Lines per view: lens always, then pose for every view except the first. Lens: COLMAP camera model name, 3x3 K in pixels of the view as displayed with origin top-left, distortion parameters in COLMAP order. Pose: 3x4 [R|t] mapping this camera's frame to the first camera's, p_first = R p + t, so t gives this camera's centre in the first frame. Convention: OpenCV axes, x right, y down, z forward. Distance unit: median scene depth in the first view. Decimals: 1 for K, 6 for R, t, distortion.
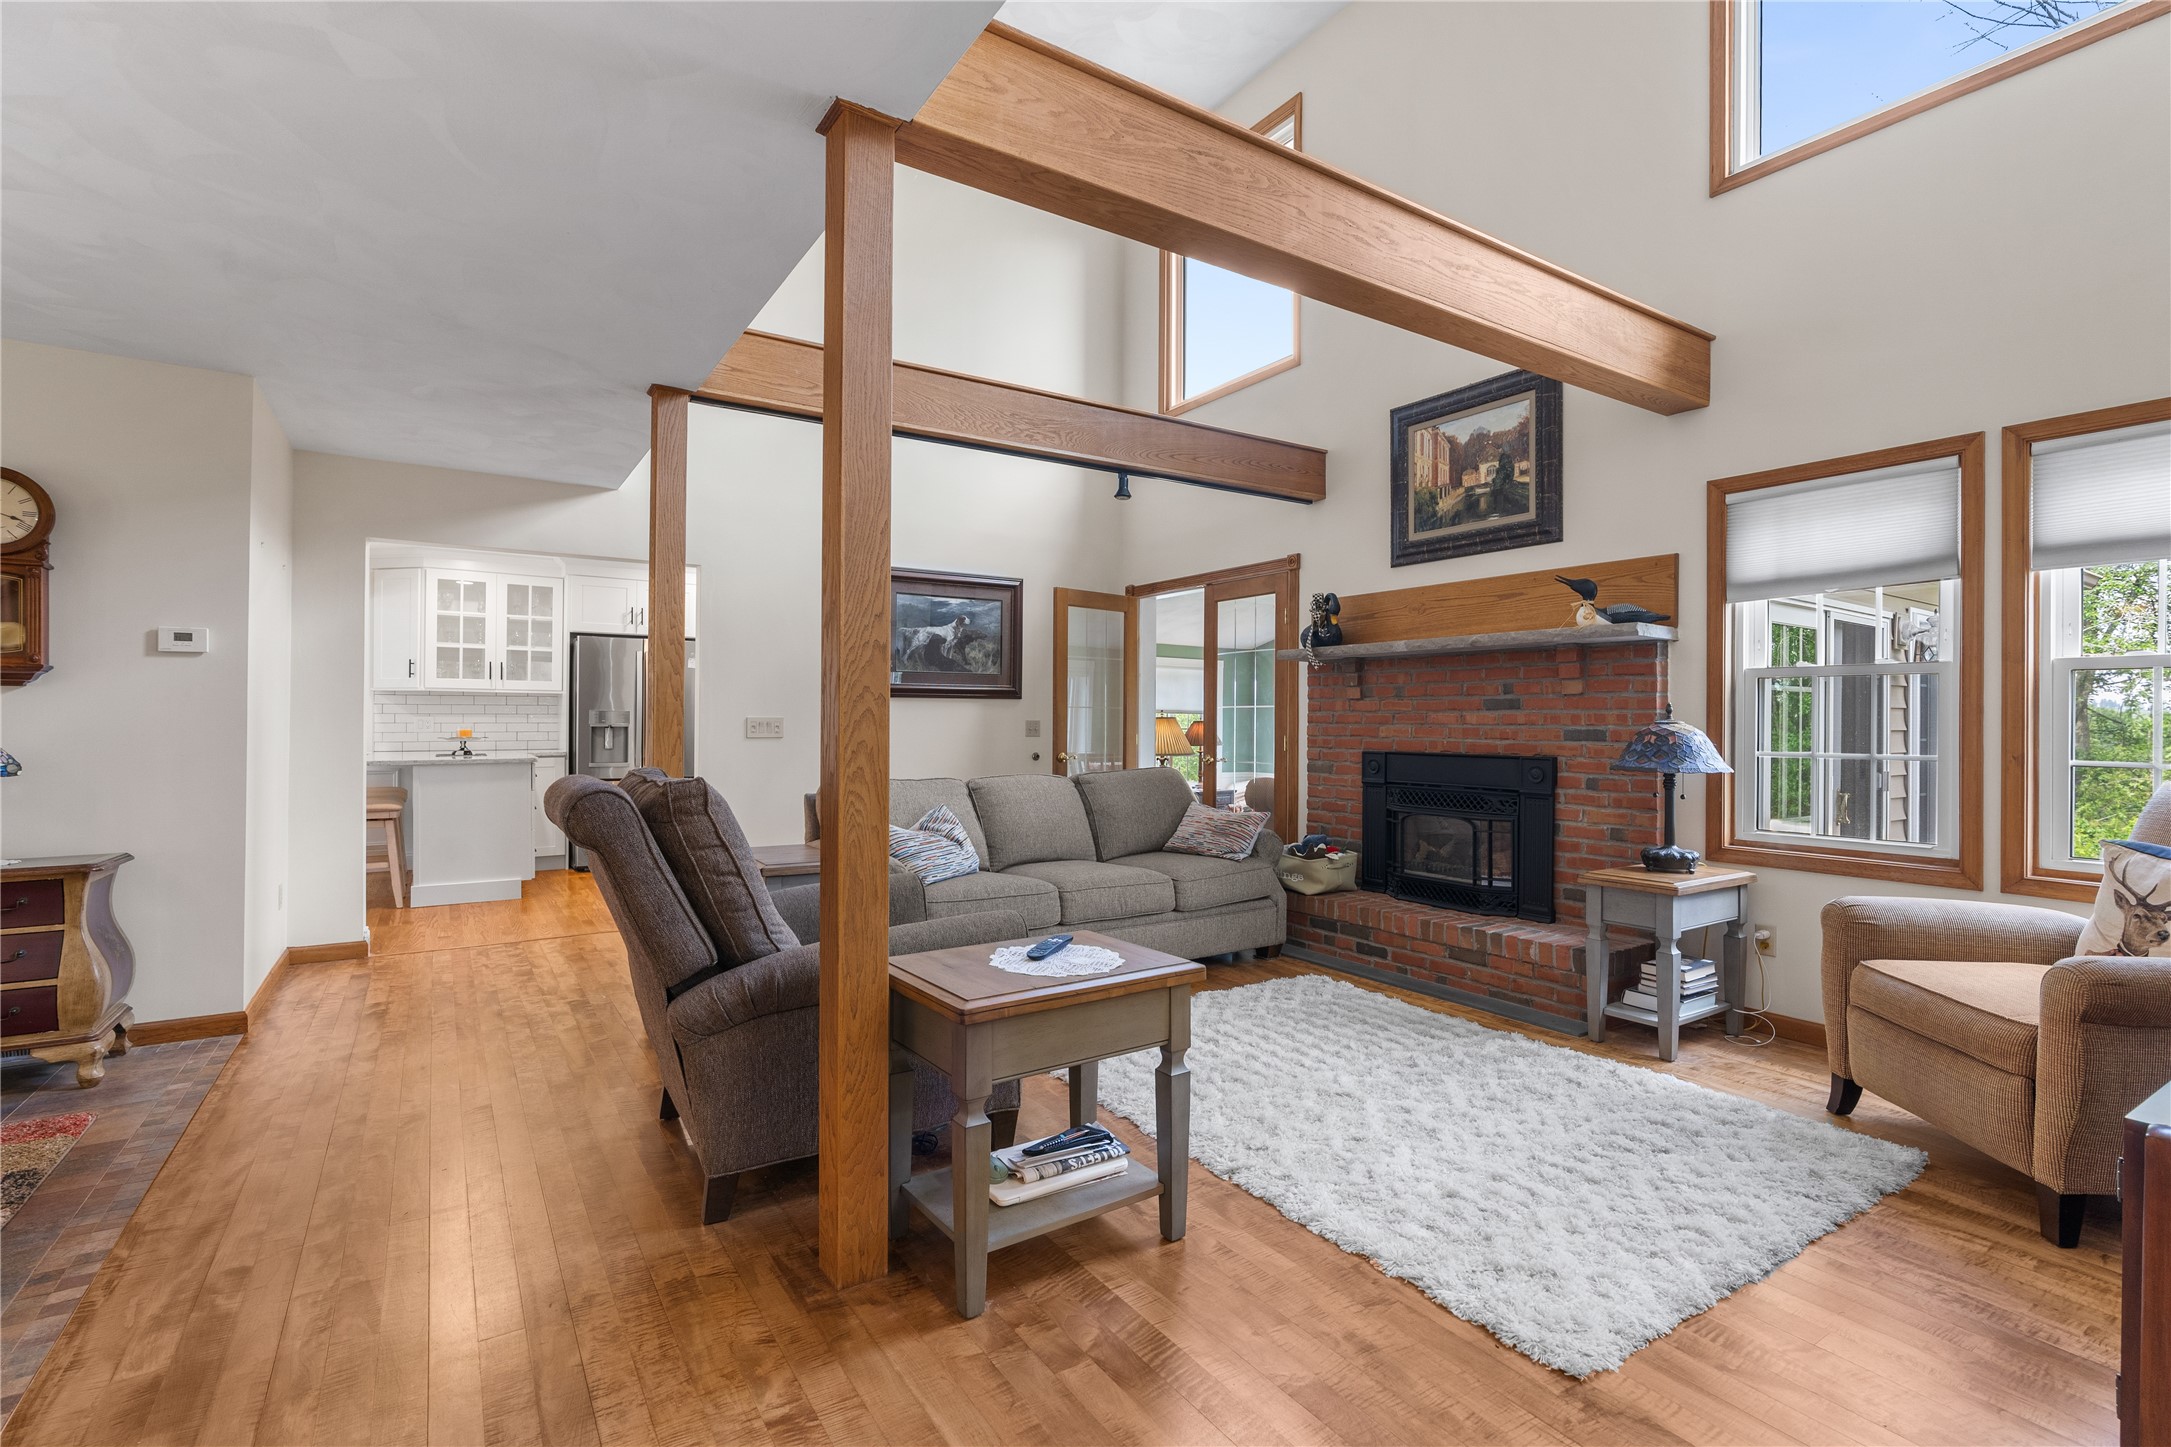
lens RADIAL K [[990.4, 0, 1090.7], [0, 990.4, 721.7], [0, 0, 1]] dist [-0.008994, 0.003692]
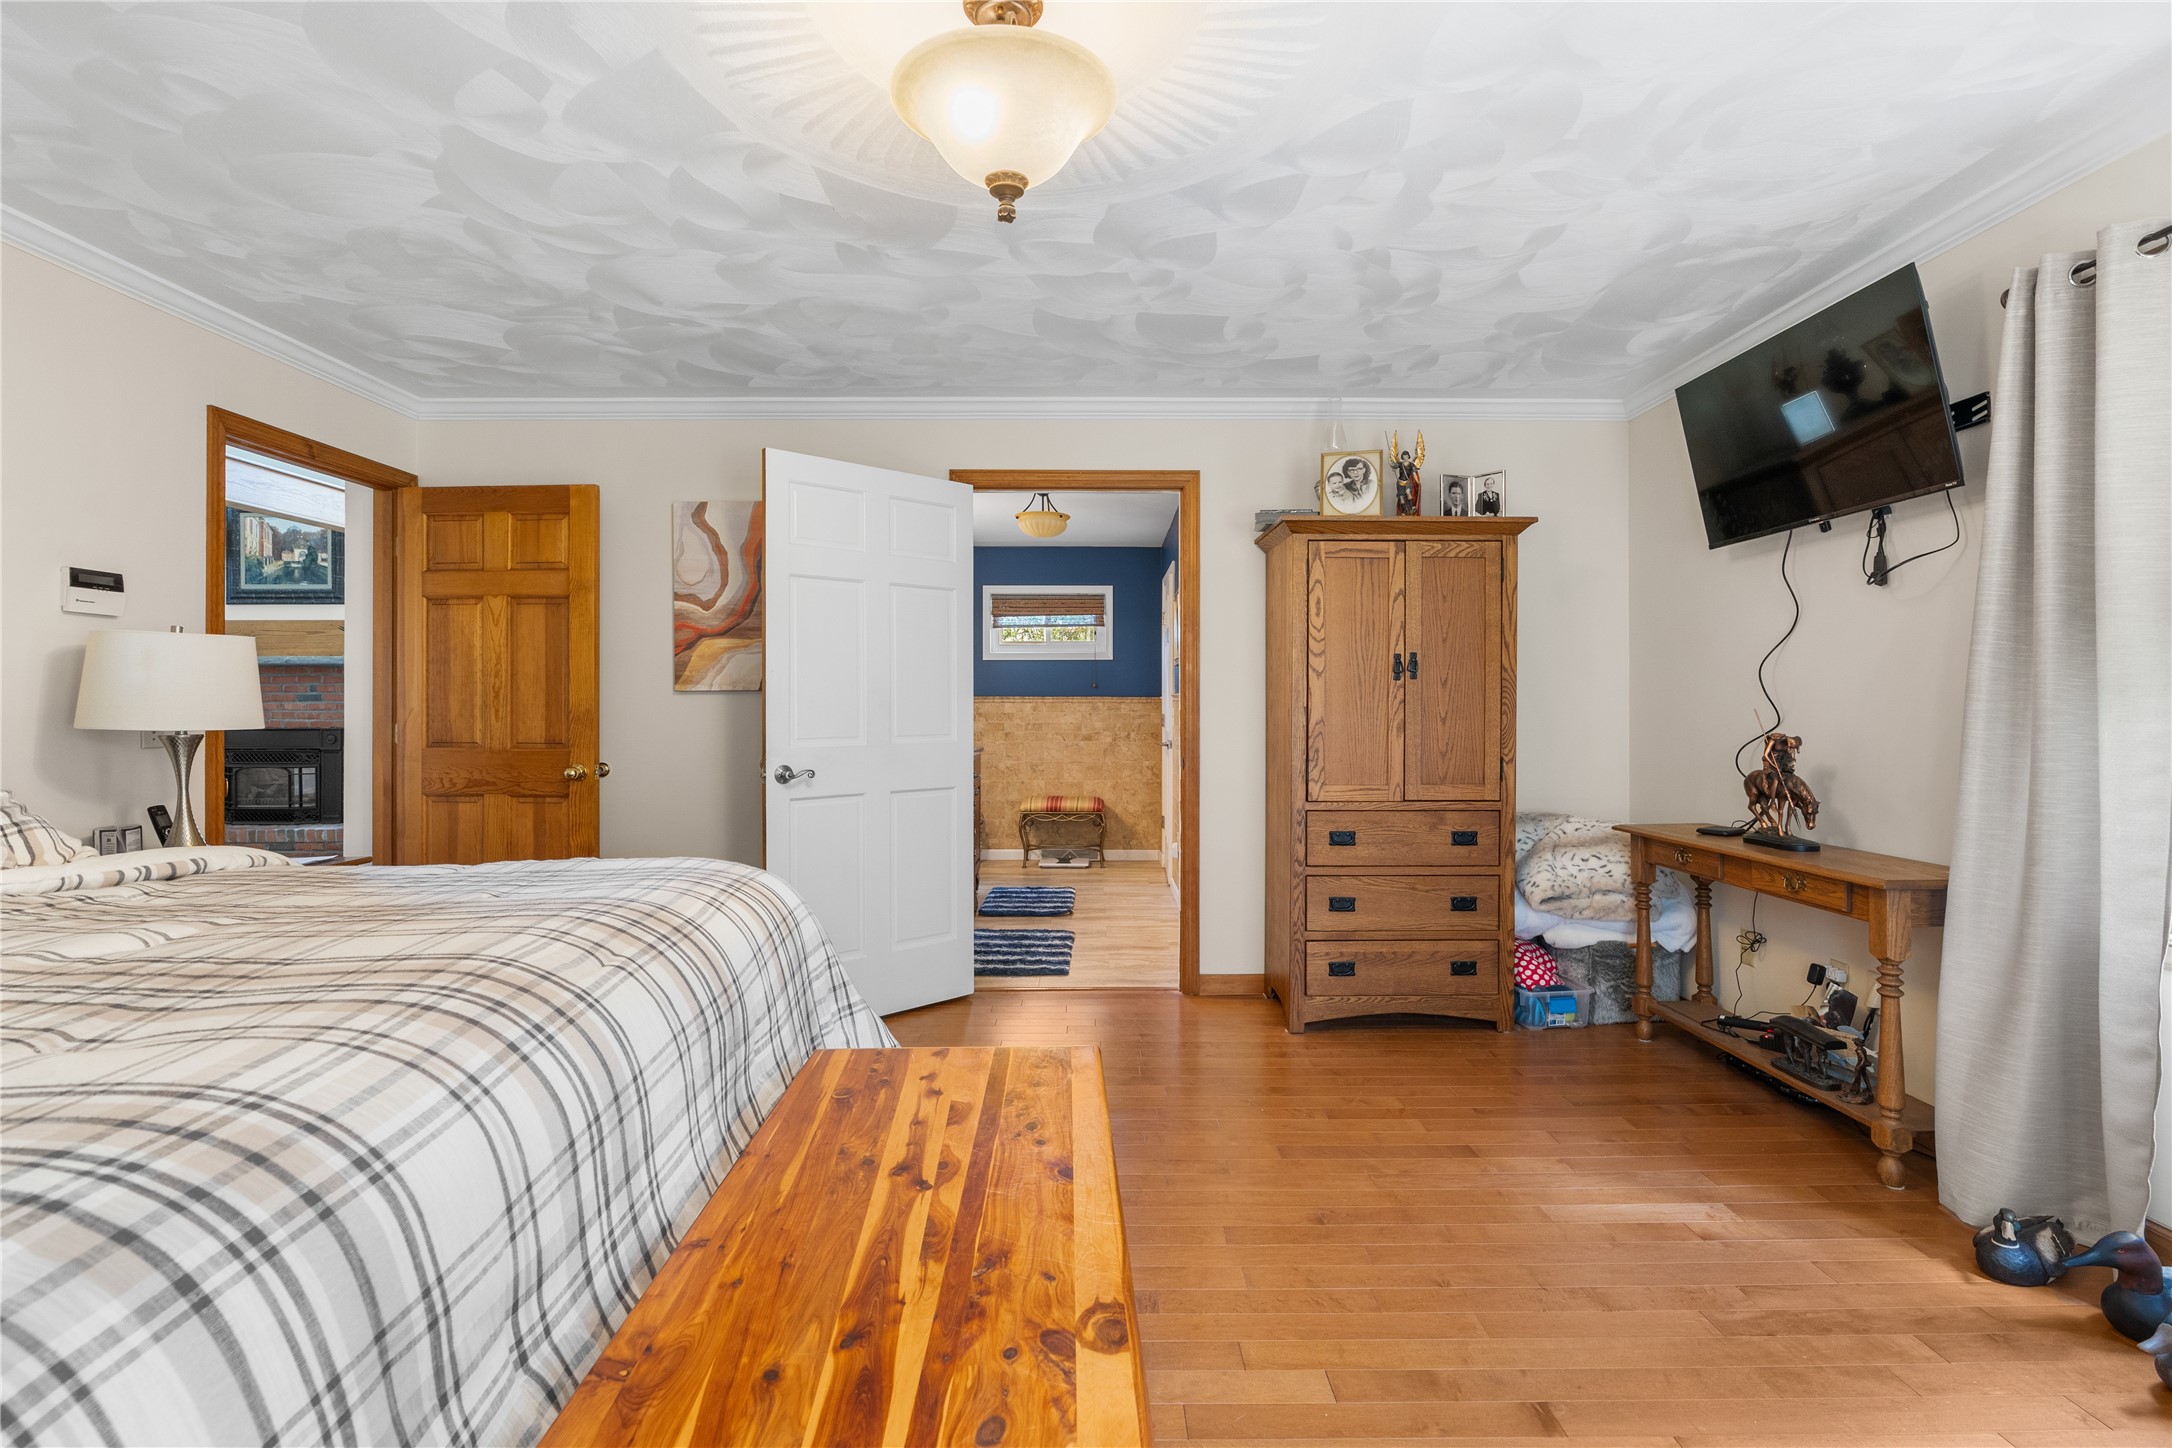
lens RADIAL K [[990.9, 0, 1107.6], [0, 990.9, 715.5], [0, 0, 1]] dist [-0.008994, 0.003692]
pose [[0.543411, -0.008854, 0.839420, -0.246030], [0.001293, 0.999952, 0.009711, -0.002352], [-0.839466, -0.004192, 0.543397, -1.020471]]
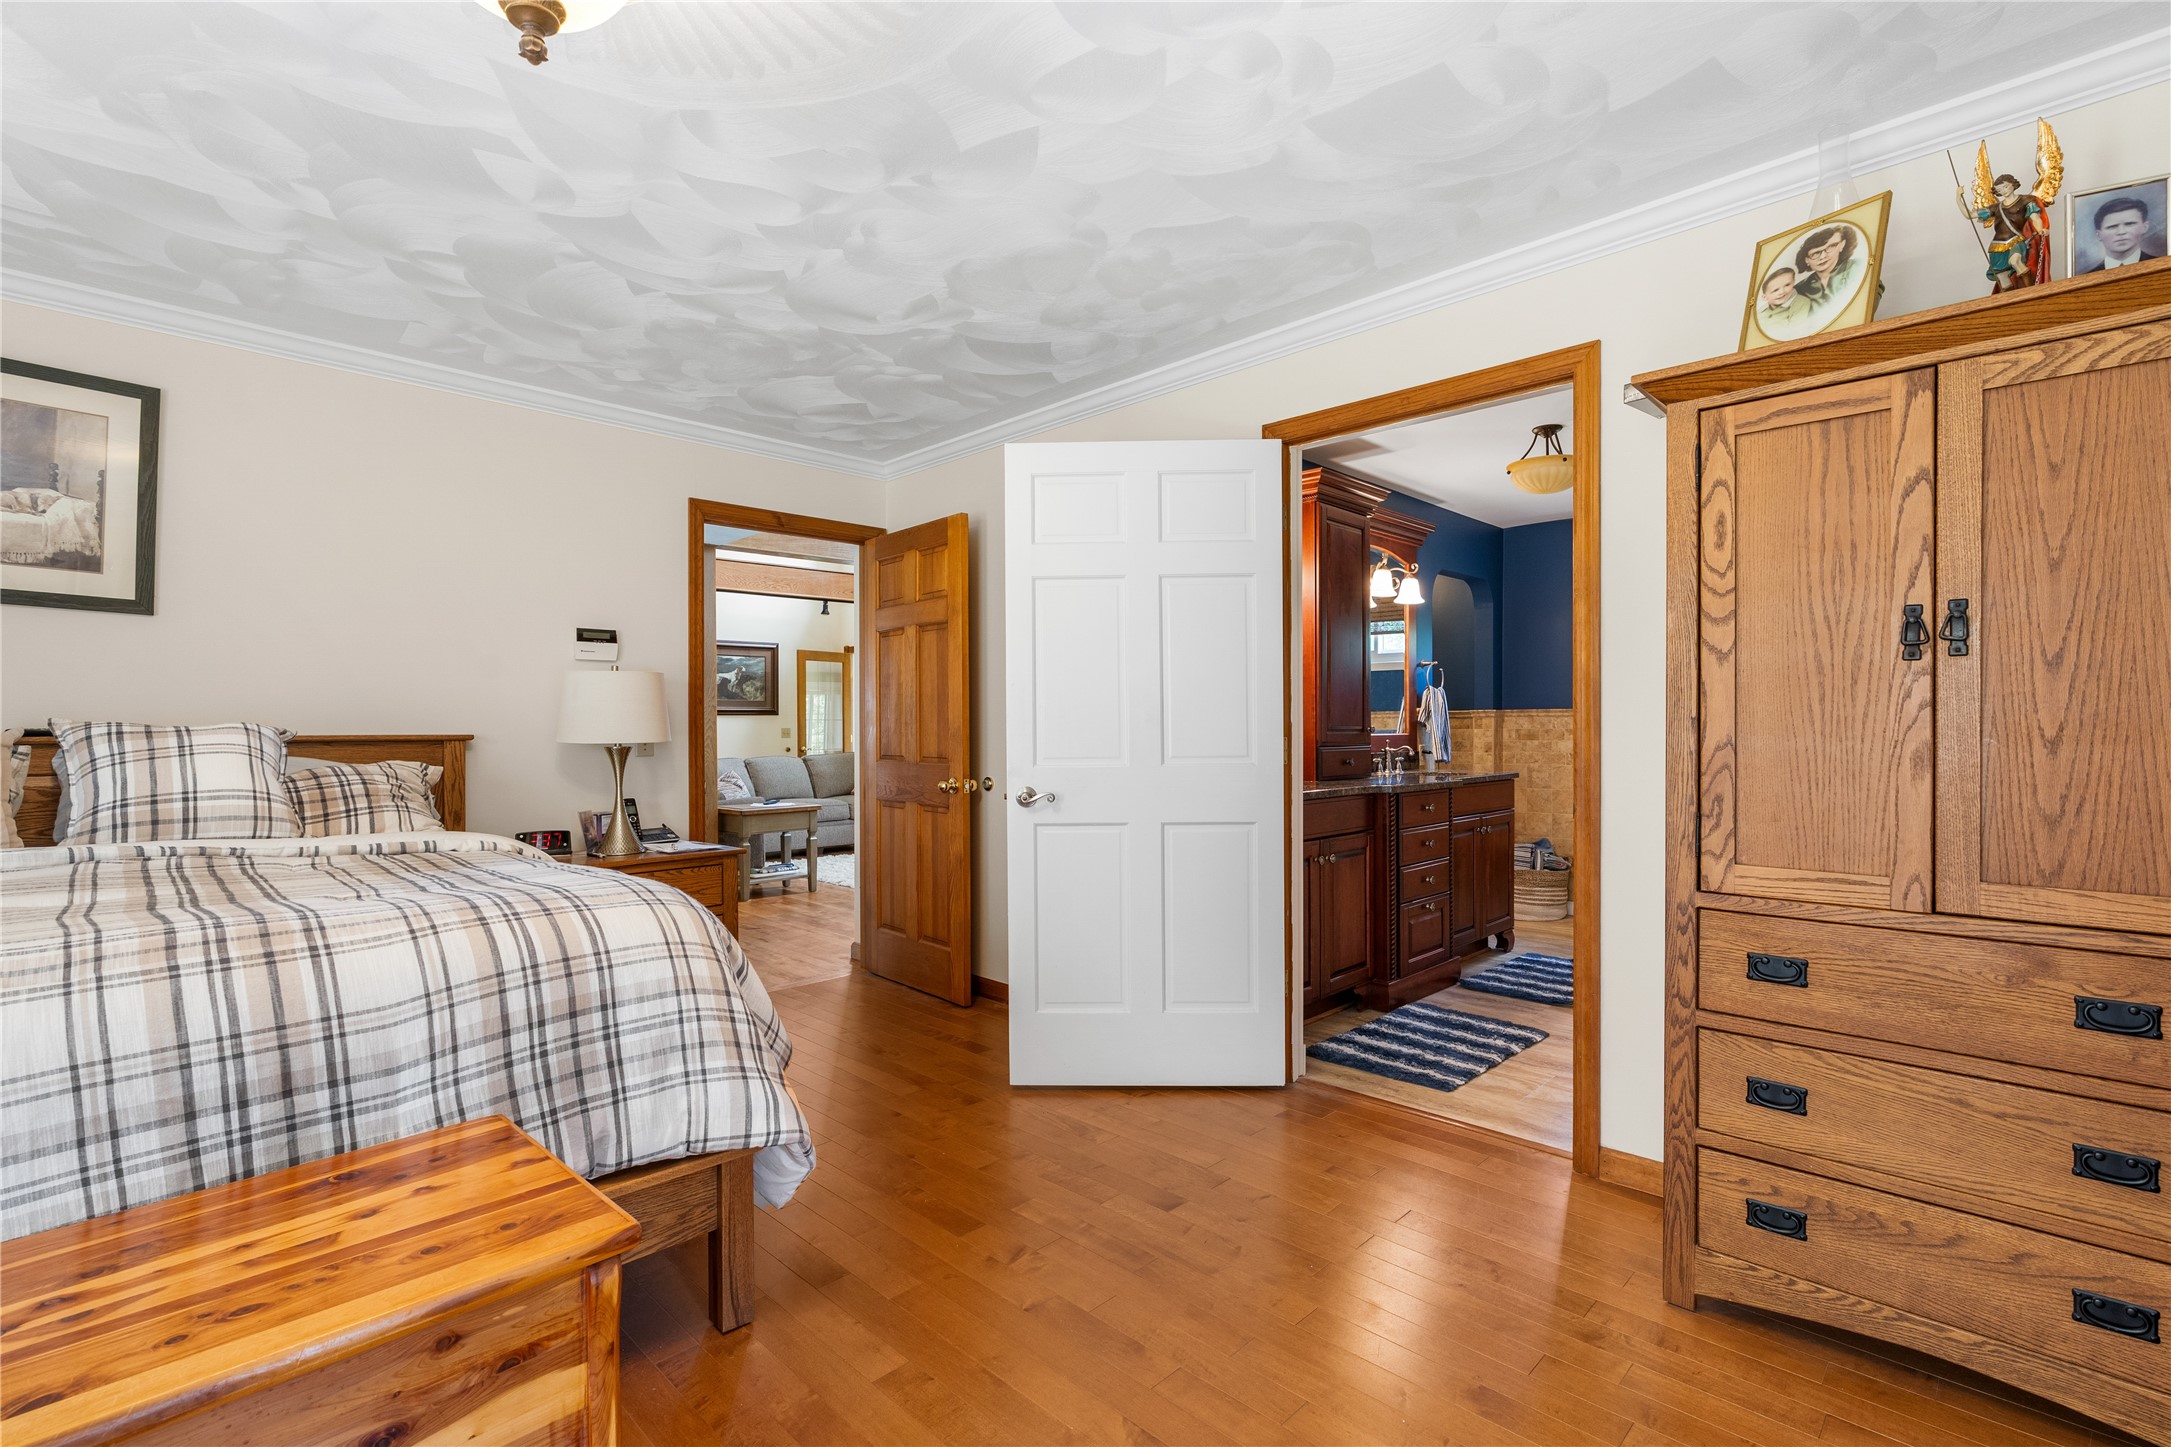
lens RADIAL K [[990.4, 0, 1090.8], [0, 990.4, 736.7], [0, 0, 1]] dist [-0.008994, 0.003692]
pose [[0.977953, -0.009830, 0.208595, 0.141493], [0.007737, 0.999911, 0.010844, 0.000266], [-0.208683, -0.008991, 0.977942, -1.086510]]
